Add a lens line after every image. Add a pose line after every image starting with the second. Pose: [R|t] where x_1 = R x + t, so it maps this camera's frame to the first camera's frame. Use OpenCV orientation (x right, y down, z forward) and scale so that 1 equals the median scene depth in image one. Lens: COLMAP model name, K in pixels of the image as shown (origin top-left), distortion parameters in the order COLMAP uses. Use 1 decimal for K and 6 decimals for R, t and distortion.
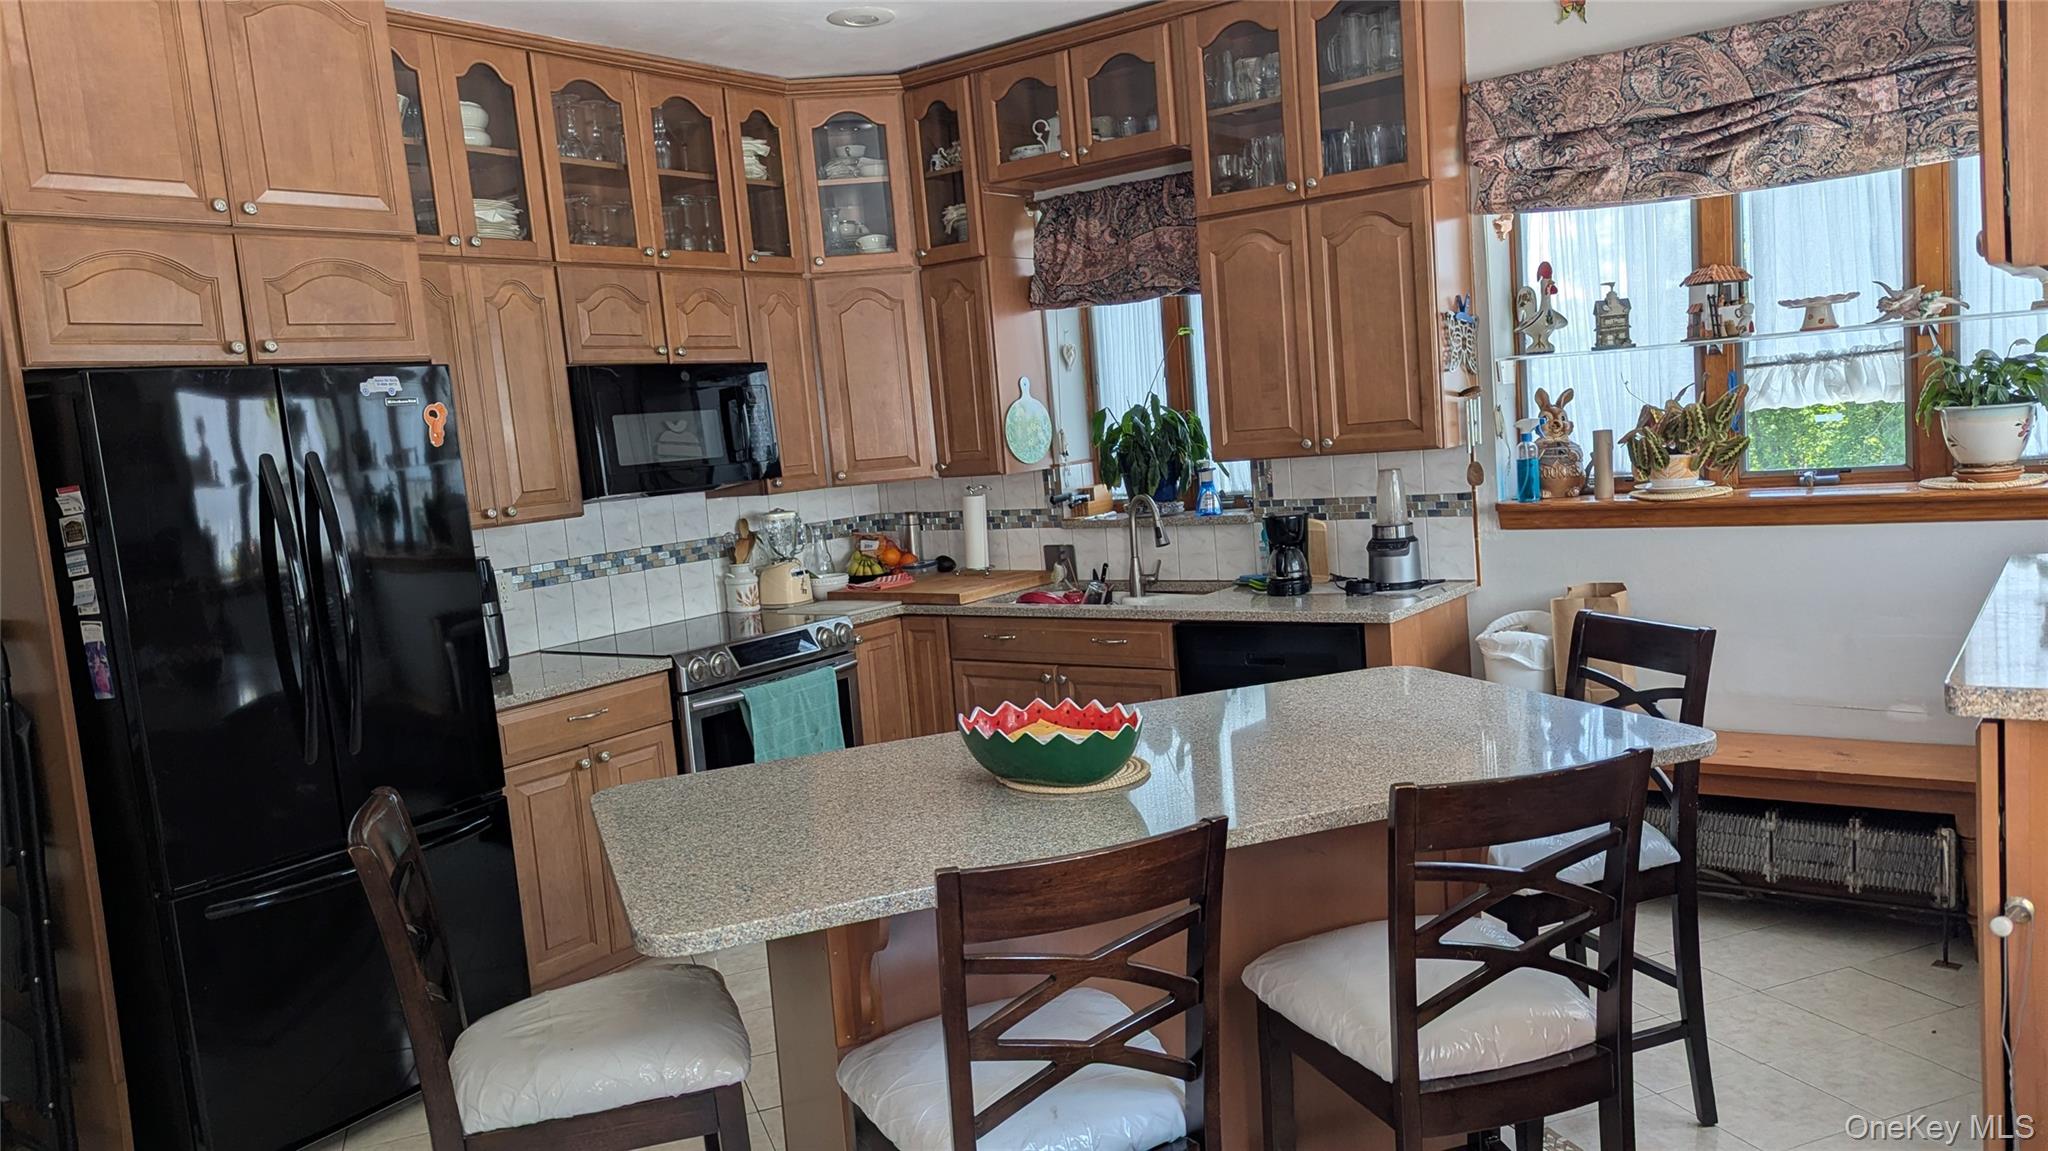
lens RADIAL K [[1436.4, 0, 1024.0], [0, 1436.4, 575.5], [0, 0, 1]] dist [-0.000226, -0.002218]
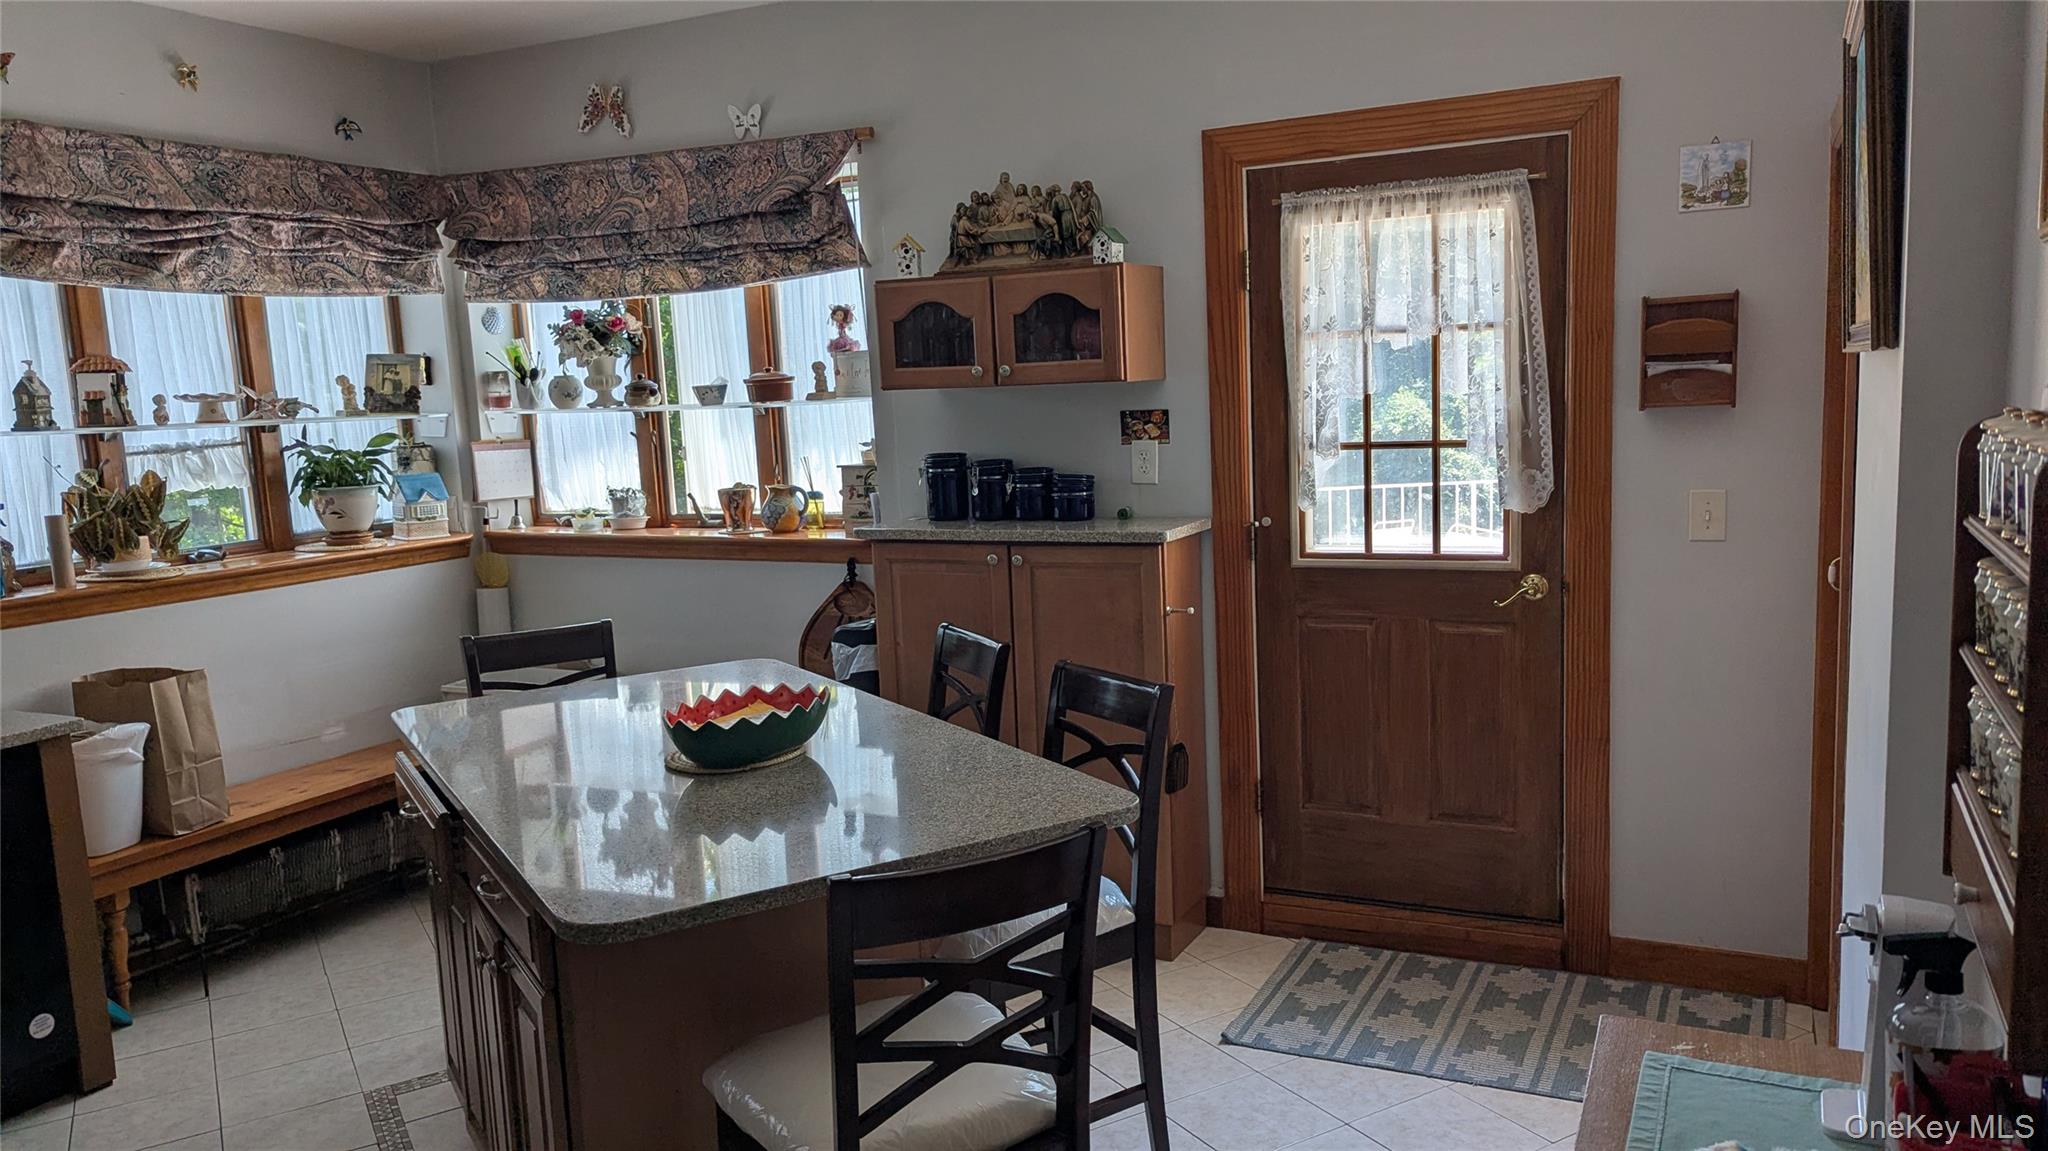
lens RADIAL K [[1436.4, 0, 1024.0], [0, 1436.4, 575.5], [0, 0, 1]] dist [-0.000226, -0.002218]
pose [[-0.156881, -0.038163, 0.986880, -0.666785], [0.160898, 0.984916, 0.063664, -0.021125], [-0.974423, 0.168775, -0.148374, 0.558526]]
